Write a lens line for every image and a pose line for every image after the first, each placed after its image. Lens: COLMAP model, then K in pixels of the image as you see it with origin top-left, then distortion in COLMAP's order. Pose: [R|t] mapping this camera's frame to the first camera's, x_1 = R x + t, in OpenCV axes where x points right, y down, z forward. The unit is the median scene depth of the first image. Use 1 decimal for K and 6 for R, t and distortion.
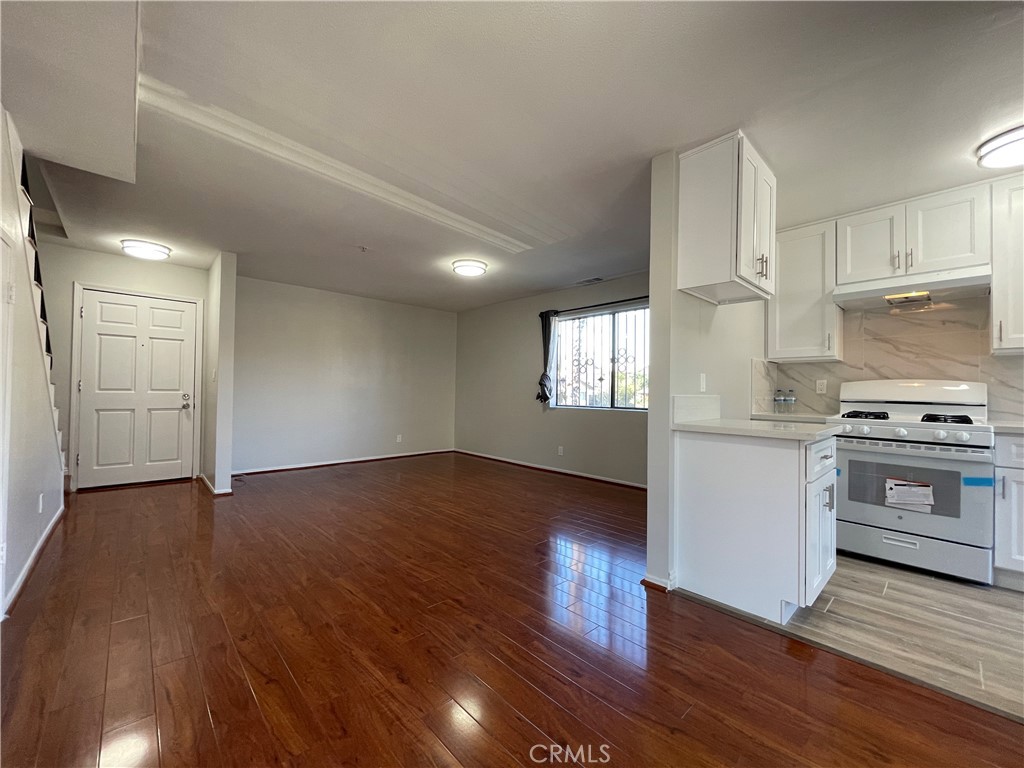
lens RADIAL K [[412.9, 0, 512.0], [0, 412.9, 384.0], [0, 0, 1]] dist [-0.003687, -0.000183]
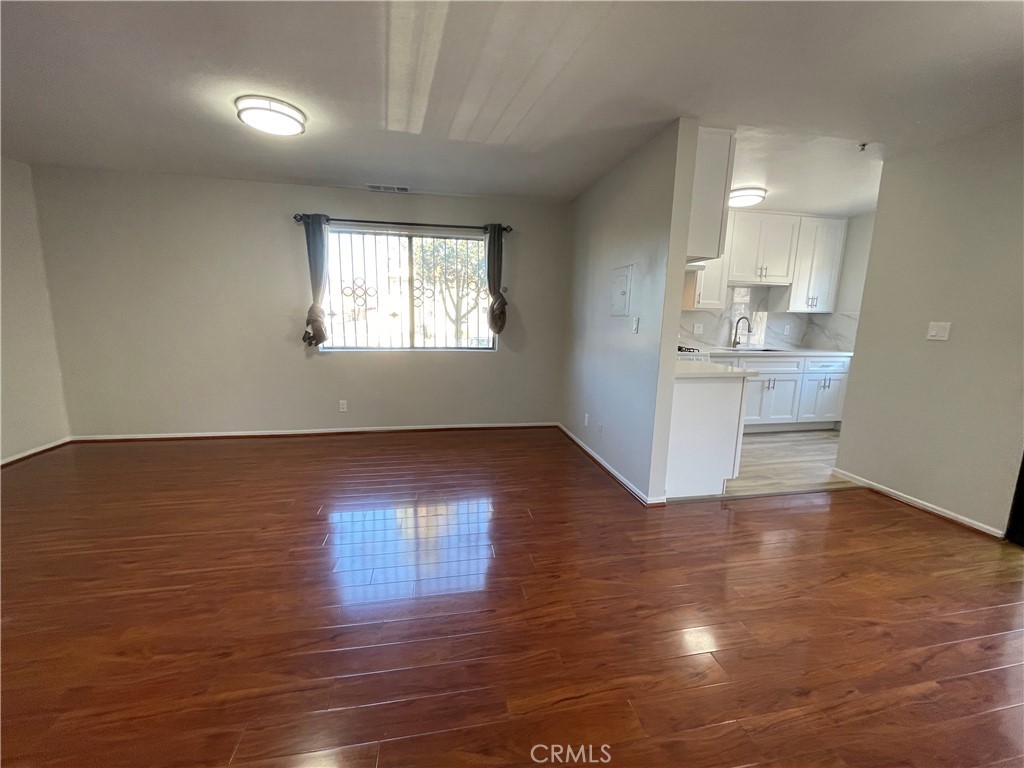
lens RADIAL K [[412.9, 0, 512.0], [0, 412.9, 384.0], [0, 0, 1]] dist [-0.003687, -0.000183]
pose [[0.531603, -0.143939, 0.834673, -0.713172], [-0.026064, 0.982207, 0.185982, -0.067395], [-0.846592, -0.120624, 0.518393, 0.641763]]
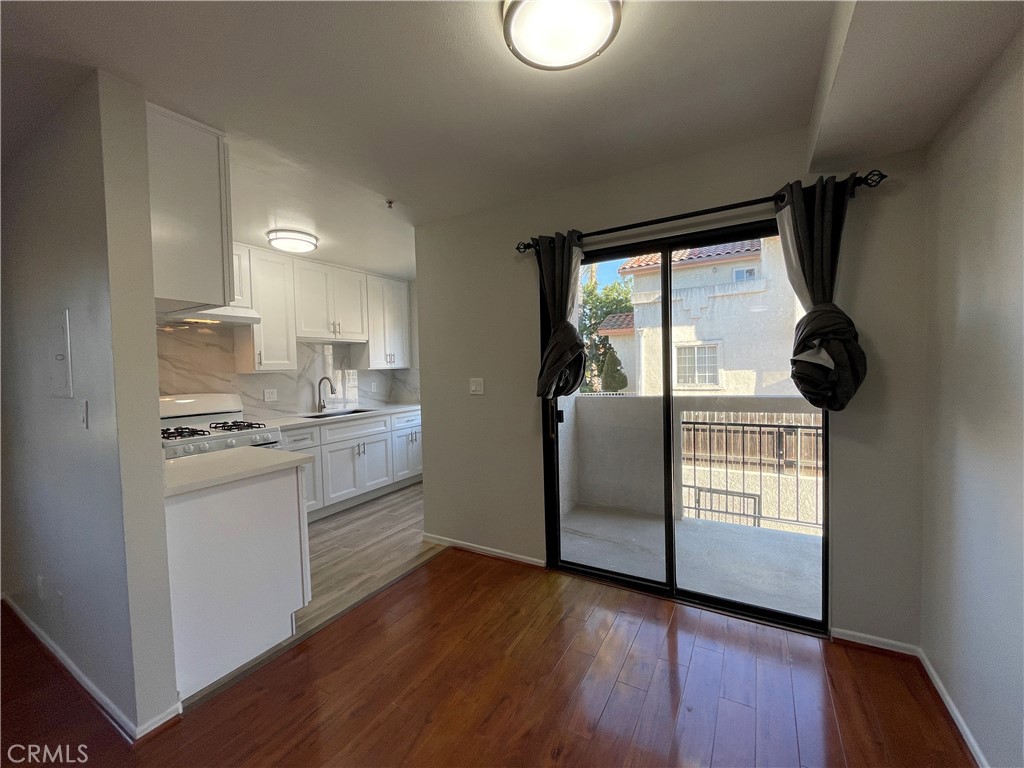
lens RADIAL K [[412.9, 0, 512.0], [0, 412.9, 384.0], [0, 0, 1]] dist [-0.003687, -0.000183]
pose [[-0.282814, -0.046614, 0.958041, -0.371915], [0.008407, 0.998660, 0.051072, -0.094671], [-0.959138, 0.022498, -0.282043, 0.514050]]
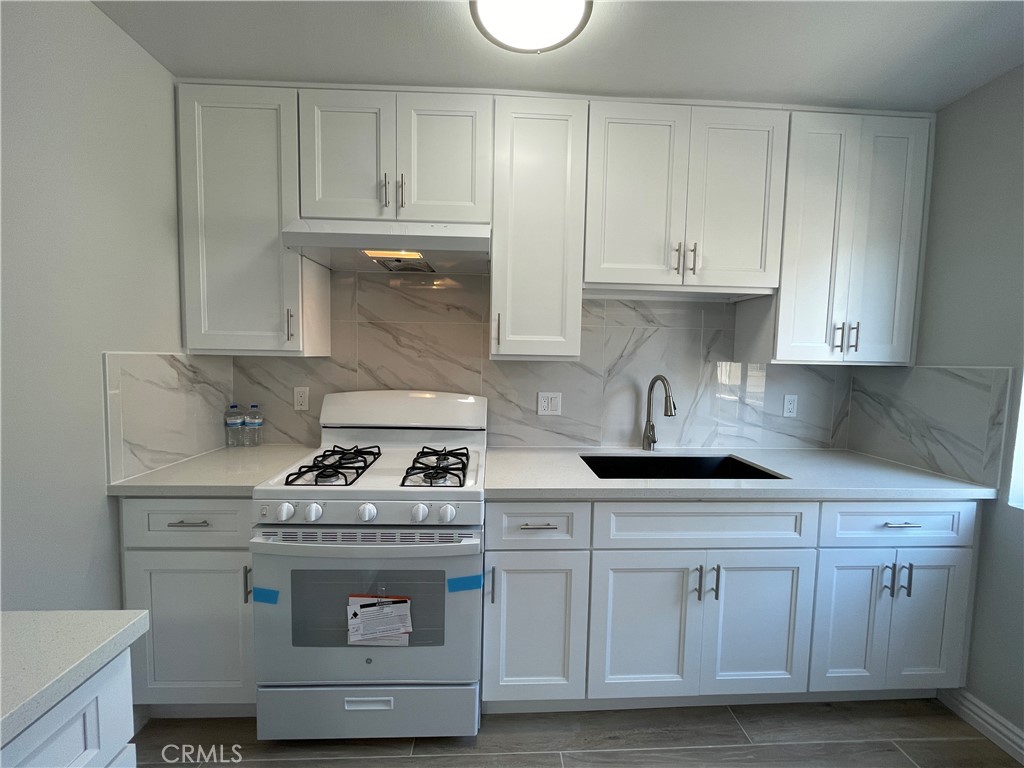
lens RADIAL K [[412.9, 0, 512.0], [0, 412.9, 384.0], [0, 0, 1]] dist [-0.003687, -0.000183]
pose [[0.650433, -0.050641, 0.757874, 0.618863], [-0.021827, 0.996117, 0.085293, -0.087416], [-0.759250, -0.072019, 0.646802, 0.485942]]
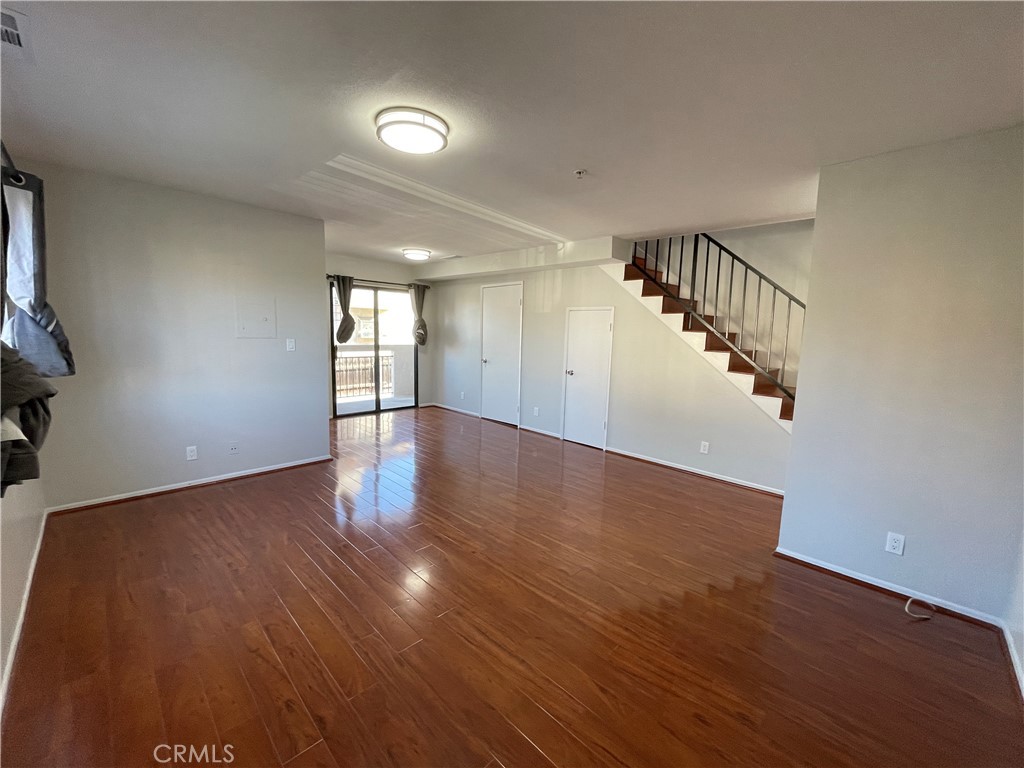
lens RADIAL K [[412.9, 0, 512.0], [0, 412.9, 384.0], [0, 0, 1]] dist [-0.003687, -0.000183]
pose [[-0.998151, -0.039521, -0.046182, -0.331820], [-0.044491, 0.992702, 0.112090, -0.085689], [0.041415, 0.113937, -0.992624, 2.421771]]
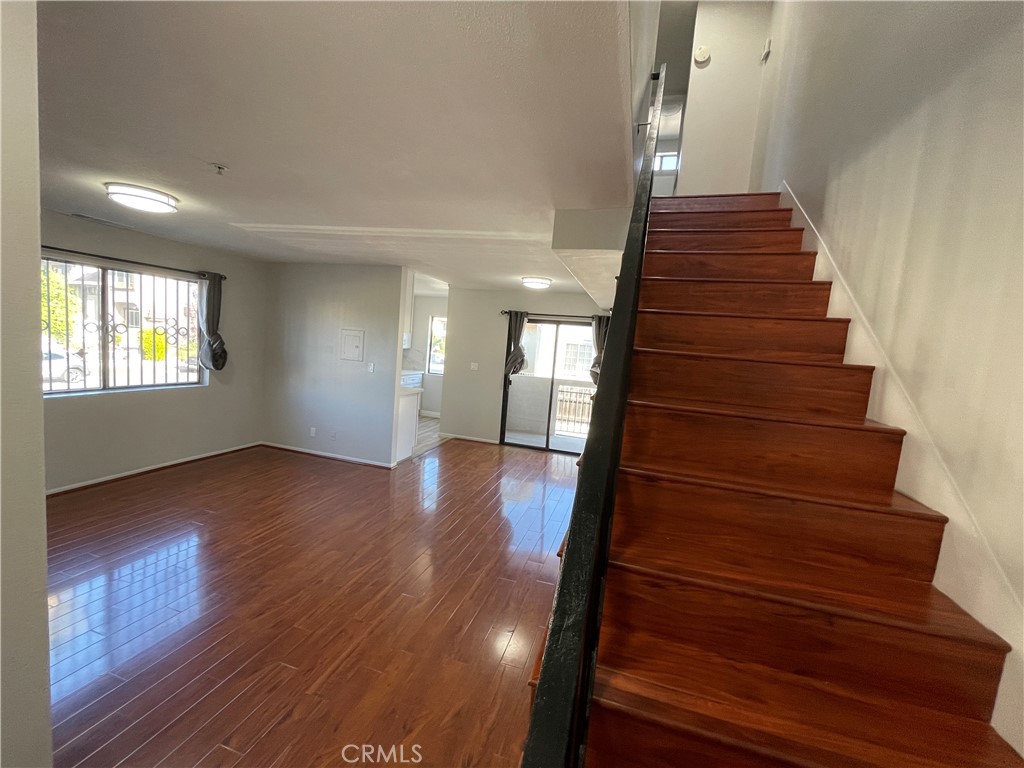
lens RADIAL K [[412.9, 0, 512.0], [0, 412.9, 384.0], [0, 0, 1]] dist [-0.003687, -0.000183]
pose [[-0.500604, -0.138671, 0.854498, -1.503717], [-0.098995, 0.989781, 0.102630, -0.202664], [-0.859997, -0.033214, -0.509216, 1.334445]]
